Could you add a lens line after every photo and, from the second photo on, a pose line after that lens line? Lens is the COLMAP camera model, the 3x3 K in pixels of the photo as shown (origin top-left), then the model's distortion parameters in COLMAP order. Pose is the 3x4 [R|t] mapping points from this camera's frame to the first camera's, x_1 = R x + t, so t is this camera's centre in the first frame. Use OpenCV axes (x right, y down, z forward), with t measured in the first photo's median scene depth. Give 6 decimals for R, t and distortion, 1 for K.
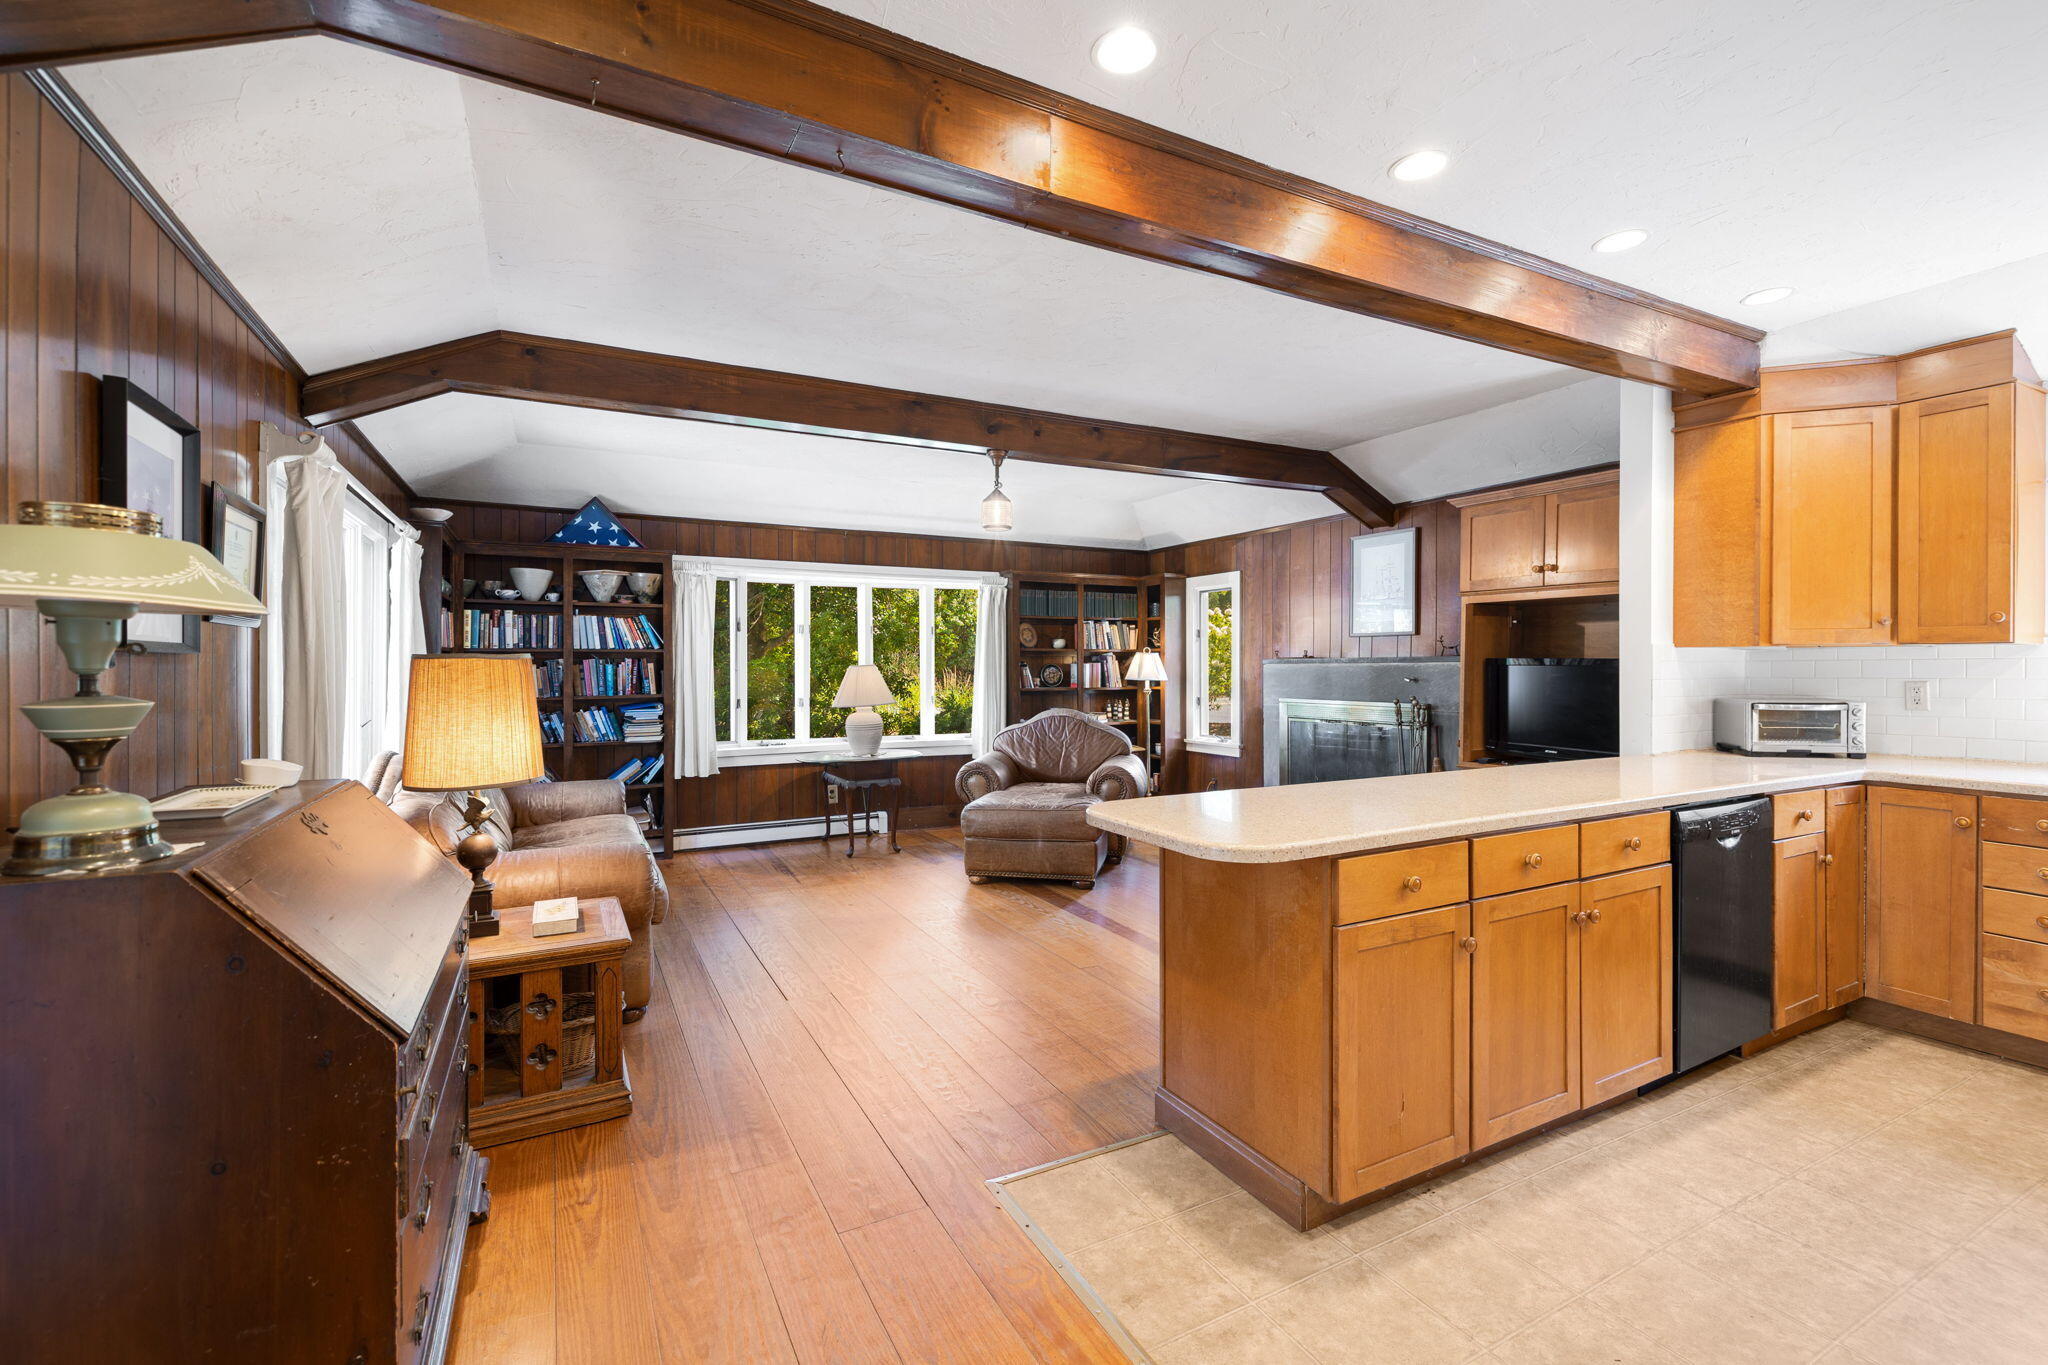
lens RADIAL K [[898.1, 0, 1020.4], [0, 898.1, 671.3], [0, 0, 1]] dist [0.000912, 0.000157]
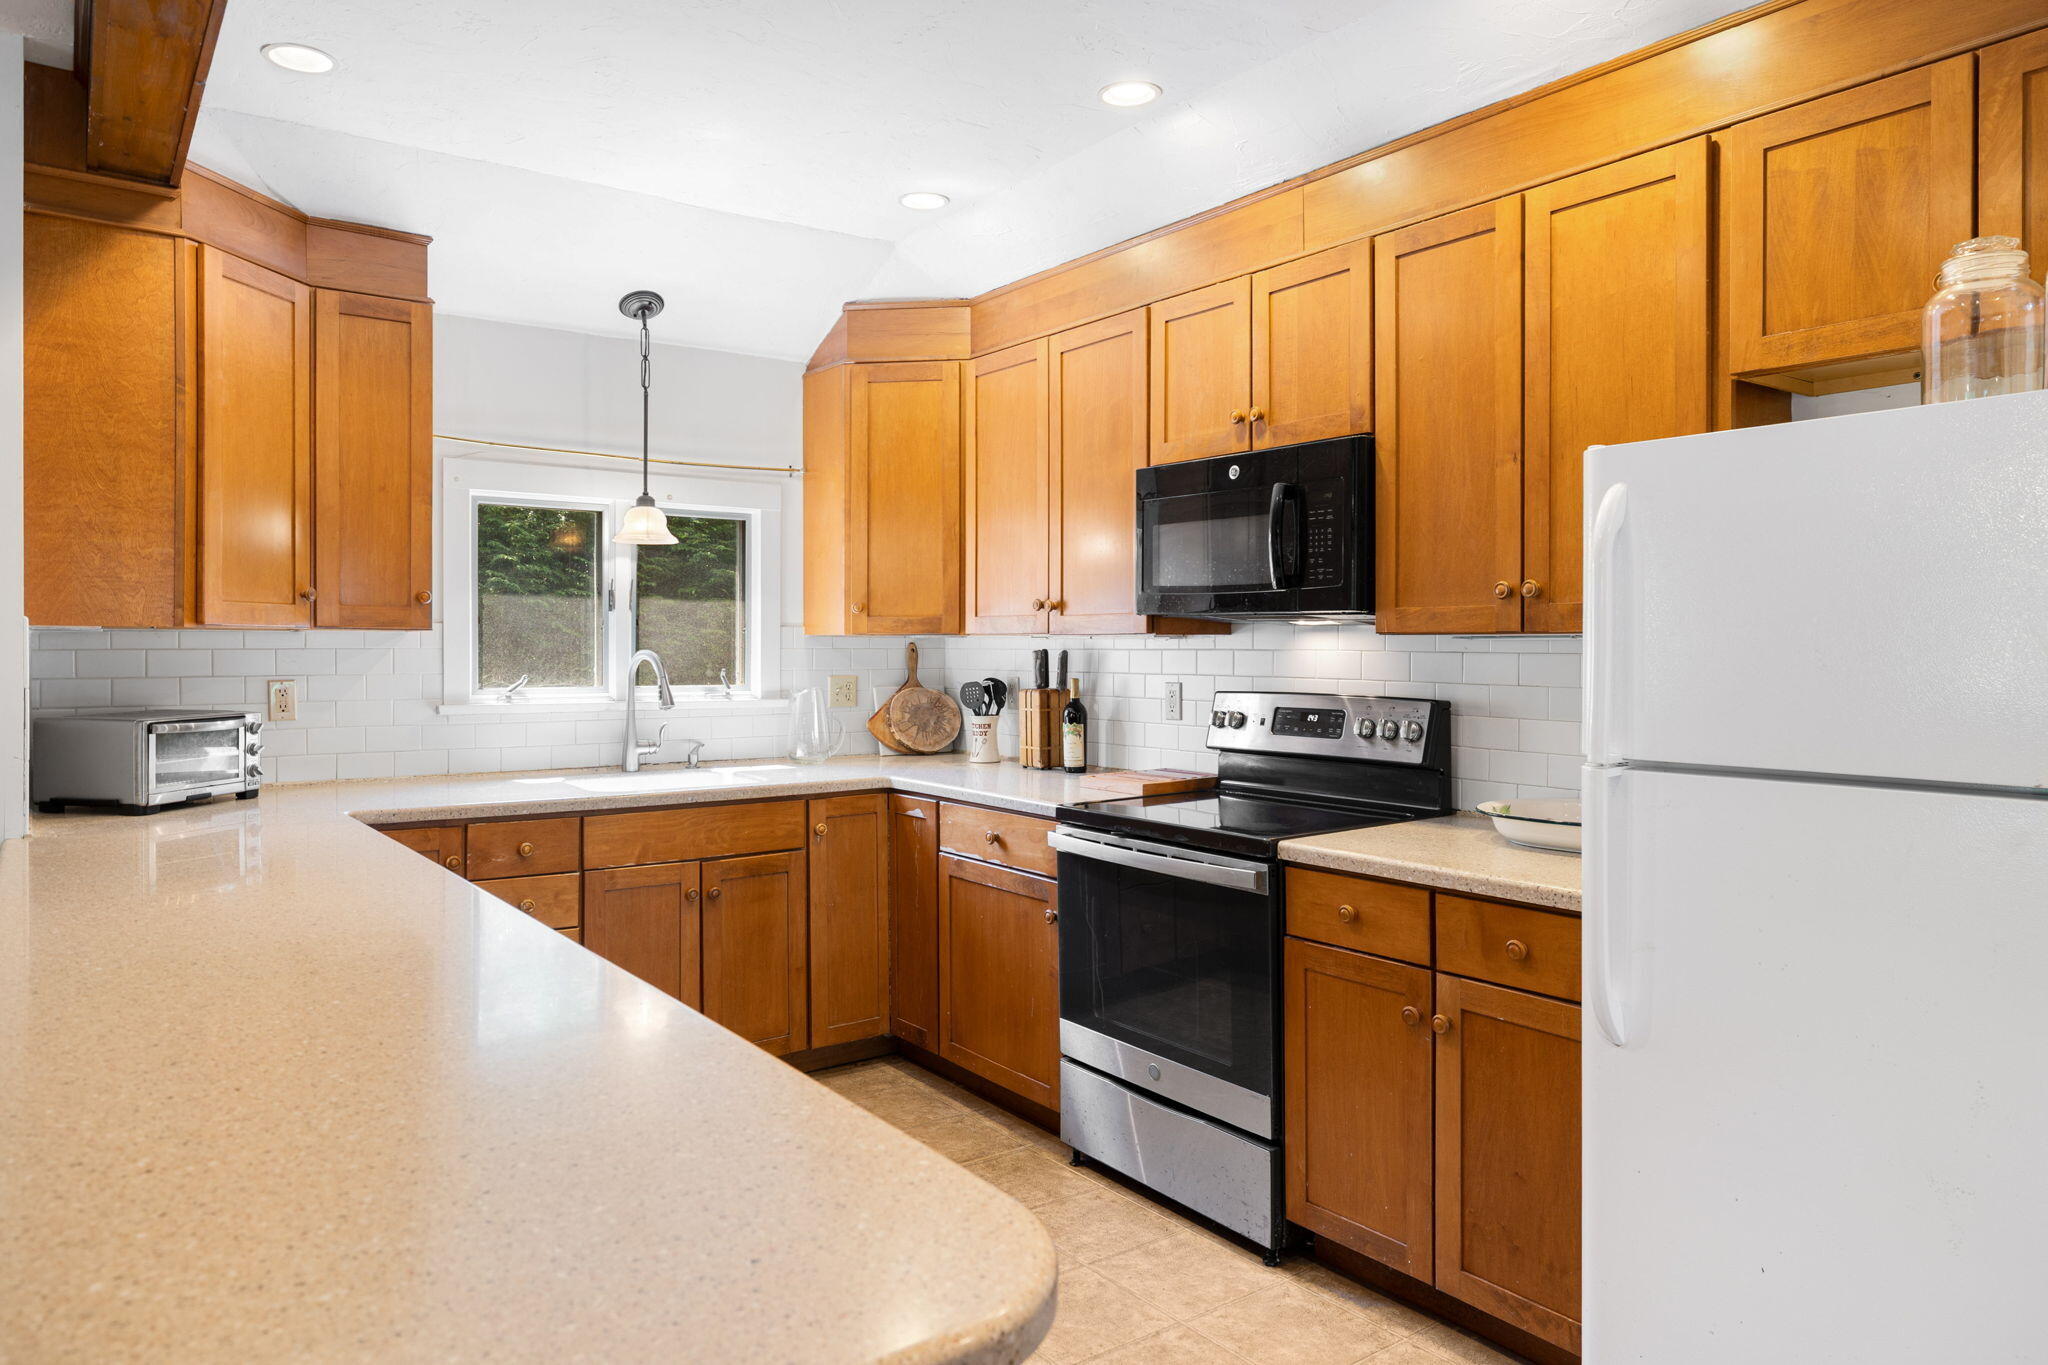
lens RADIAL K [[1308.5, 0, 1026.8], [0, 1308.5, 661.0], [0, 0, 1]] dist [0.002027, -0.000229]
pose [[-0.146998, -0.008574, 0.989100, -0.072225], [0.001550, 0.999959, 0.008899, -0.007676], [-0.989136, 0.002841, -0.146978, 0.363080]]
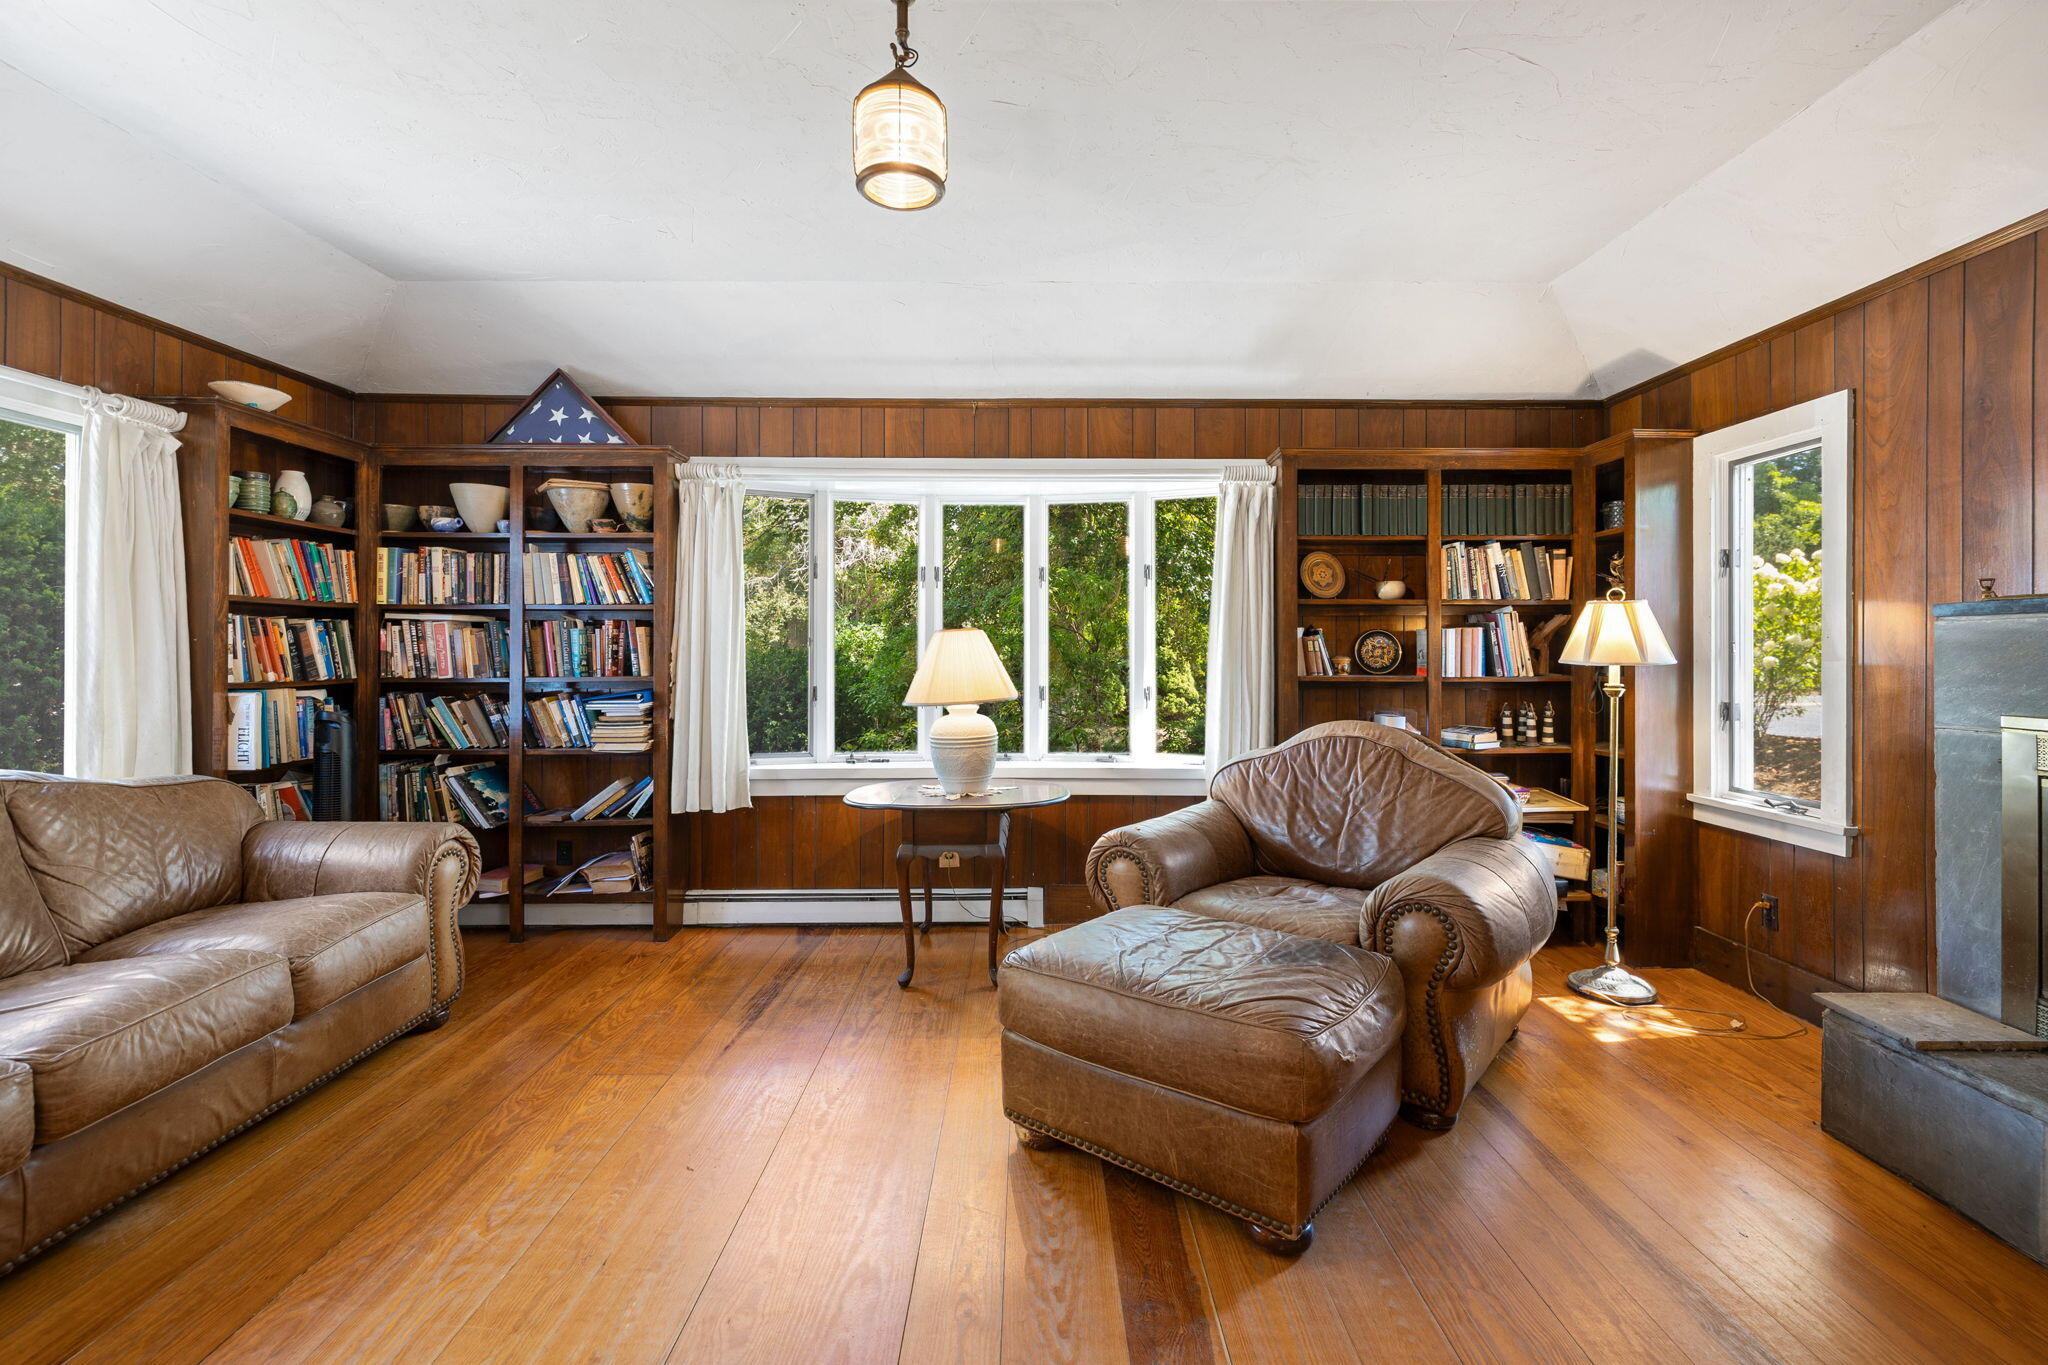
lens RADIAL K [[905.9, 0, 1046.5], [0, 905.9, 651.3], [0, 0, 1]] dist [0.002294, 0.000021]
pose [[0.887255, 0.002894, -0.461271, 0.137818], [-0.005178, 0.999980, -0.003685, 0.009016], [0.461251, 0.005657, 0.887252, 0.575239]]
